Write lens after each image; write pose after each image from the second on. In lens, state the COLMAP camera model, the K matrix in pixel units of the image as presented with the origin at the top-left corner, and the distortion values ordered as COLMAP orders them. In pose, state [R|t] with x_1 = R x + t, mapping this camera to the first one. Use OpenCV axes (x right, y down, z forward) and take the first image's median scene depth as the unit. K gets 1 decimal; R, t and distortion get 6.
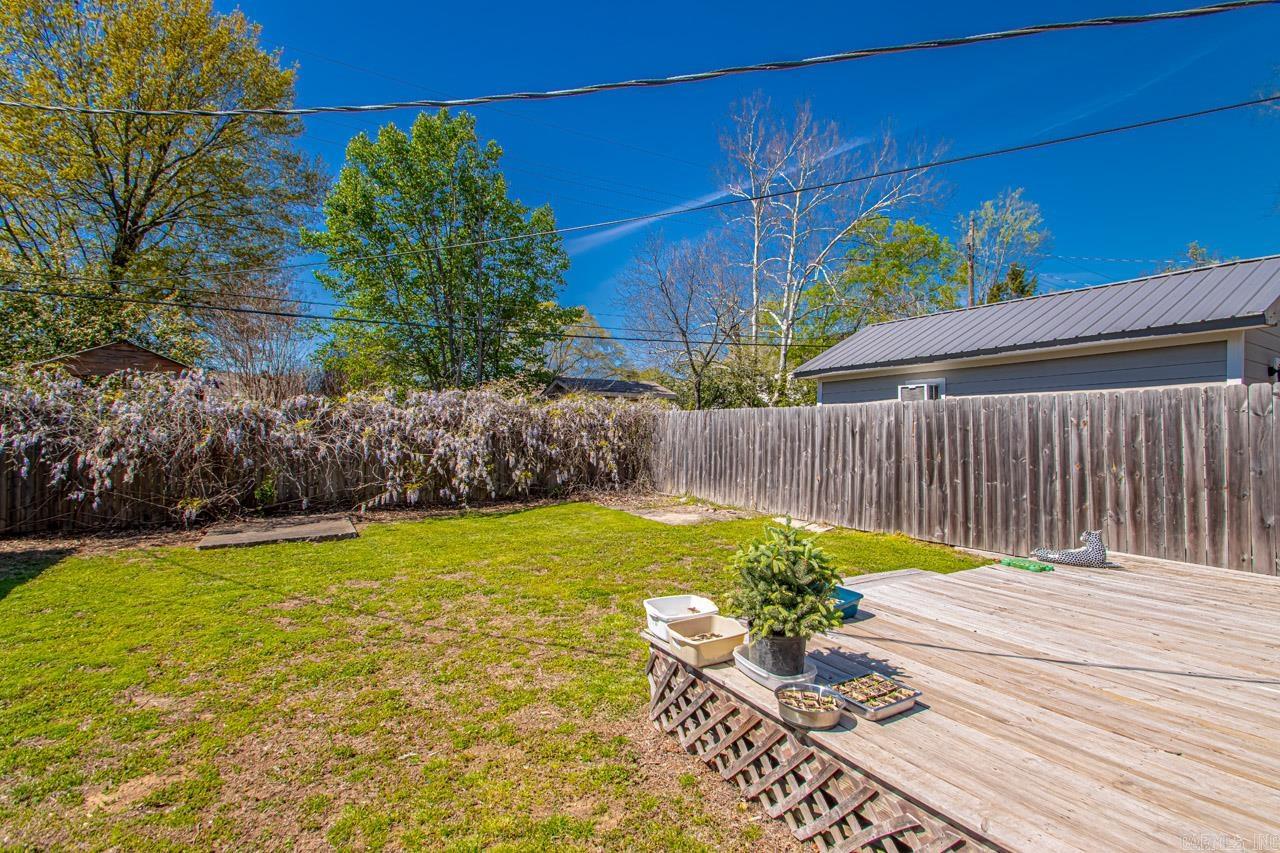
lens RADIAL K [[595.3, 0, 640.0], [0, 595.3, 426.5], [0, 0, 1]] dist [0.012806, -0.012741]
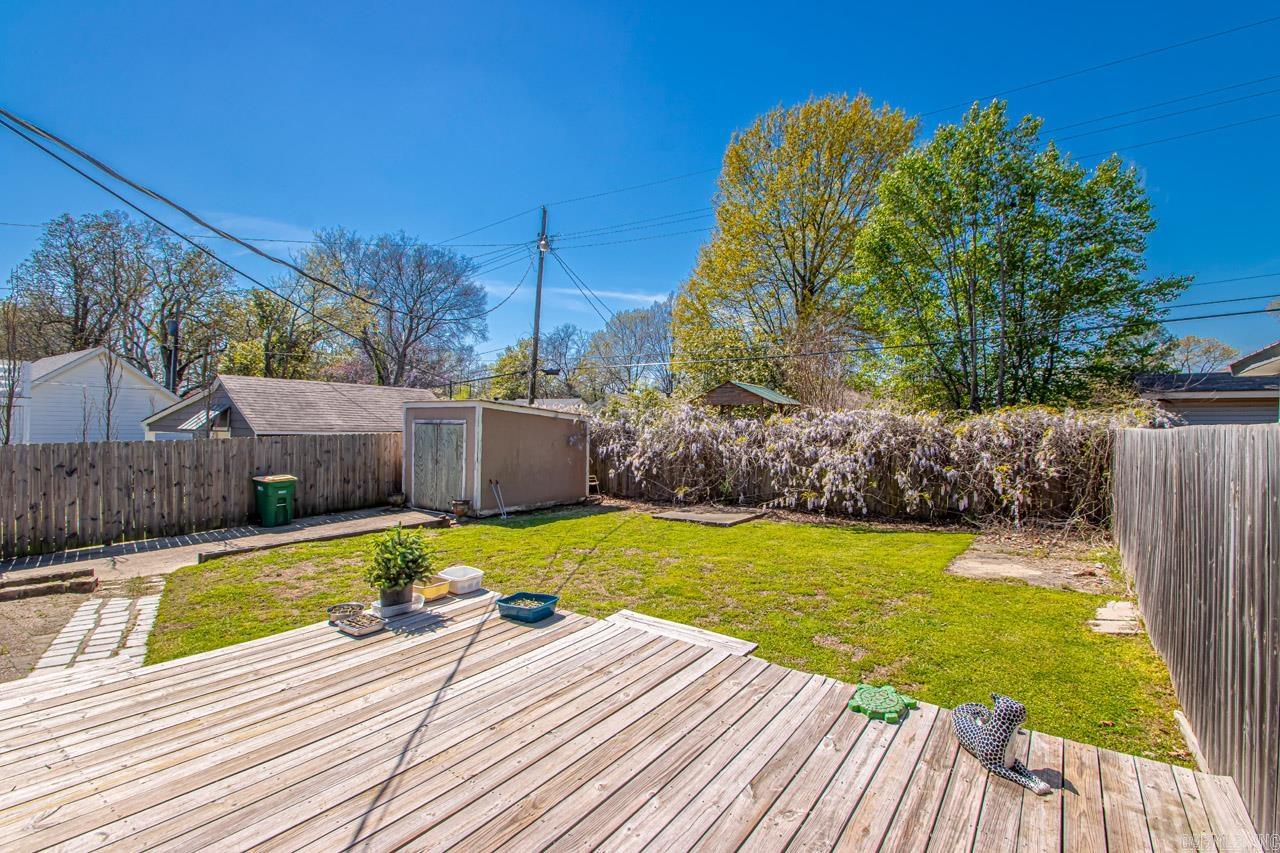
lens RADIAL K [[584.9, 0, 650.5], [0, 584.9, 424.3], [0, 0, 1]] dist [-0.001396, -0.000149]
pose [[0.411834, -0.005147, -0.911245, 0.690132], [0.000784, 0.999986, -0.005294, -0.040947], [0.911259, 0.001466, 0.411832, 0.314574]]
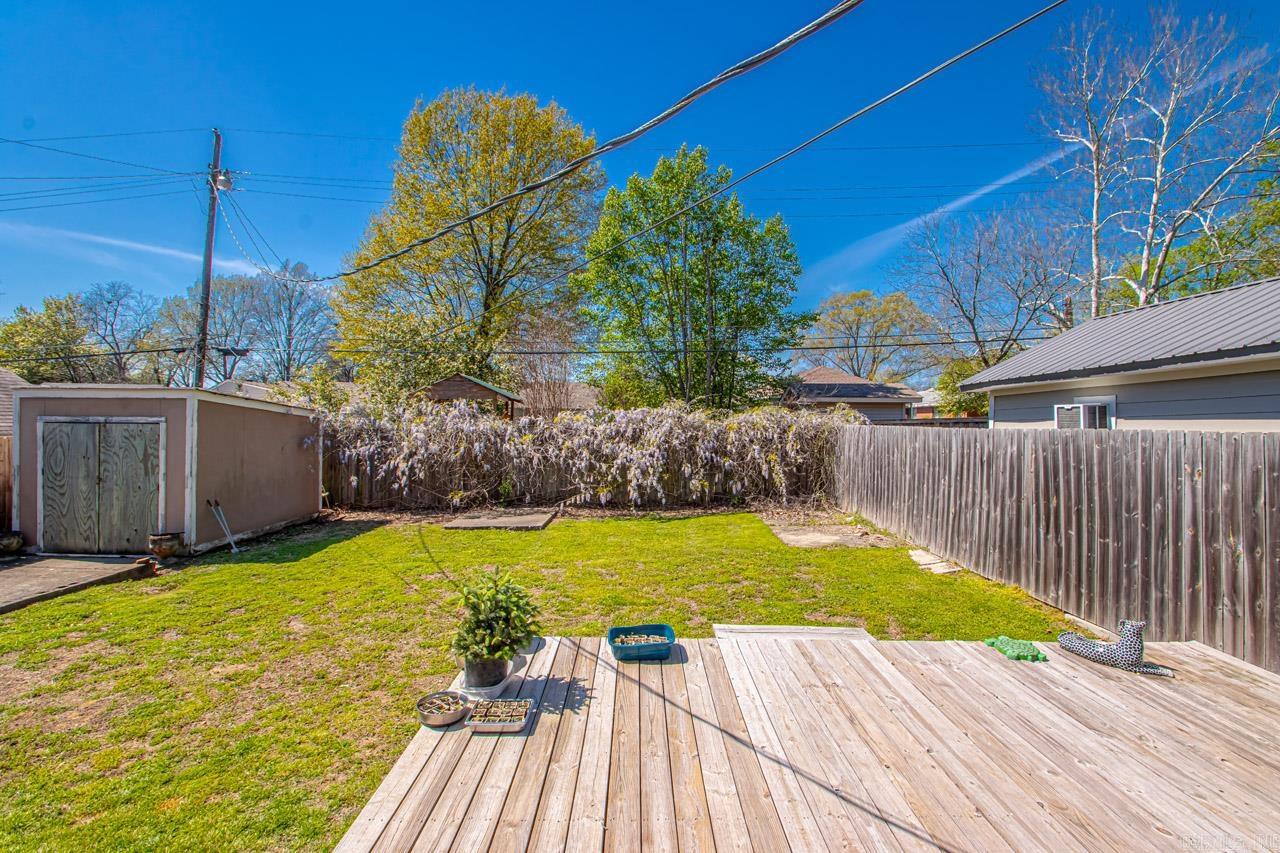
lens RADIAL K [[589.2, 0, 639.2], [0, 589.2, 422.7], [0, 0, 1]] dist [0.018592, -0.018471]
pose [[0.857777, -0.001077, -0.514021, 0.378284], [0.004107, 0.999980, 0.004758, -0.052688], [0.514006, -0.006192, 0.857764, 0.020489]]
